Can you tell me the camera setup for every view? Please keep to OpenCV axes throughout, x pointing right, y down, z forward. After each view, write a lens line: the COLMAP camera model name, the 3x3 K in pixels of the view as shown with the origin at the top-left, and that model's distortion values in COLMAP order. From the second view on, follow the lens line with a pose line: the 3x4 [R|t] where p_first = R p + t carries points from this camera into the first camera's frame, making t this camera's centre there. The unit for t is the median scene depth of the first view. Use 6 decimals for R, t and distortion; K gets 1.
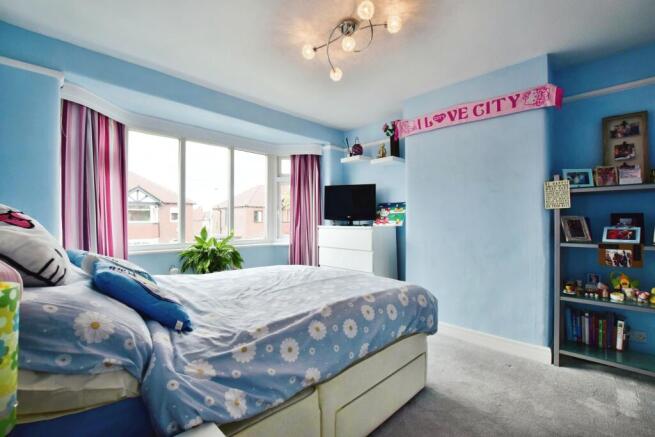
lens RADIAL K [[290.5, 0, 326.4], [0, 290.5, 223.8], [0, 0, 1]] dist [-0.029037, 0.000811]
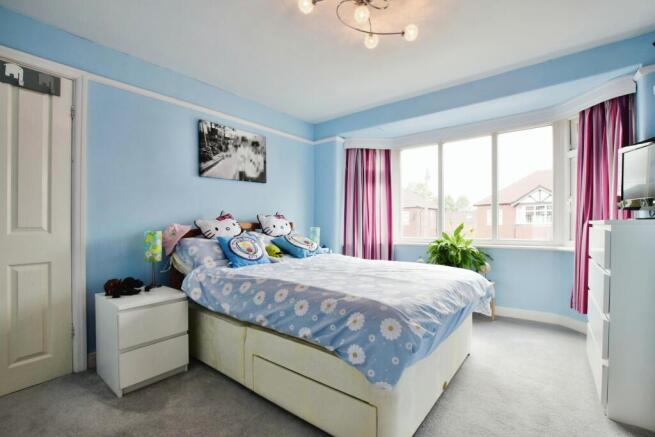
lens RADIAL K [[290.5, 0, 326.3], [0, 290.5, 222.4], [0, 0, 1]] dist [-0.029037, 0.000811]
pose [[0.114831, -0.011409, -0.993320, 0.665944], [0.001250, 0.999935, -0.011341, 0.022797], [0.993384, 0.000061, 0.114838, 0.554042]]
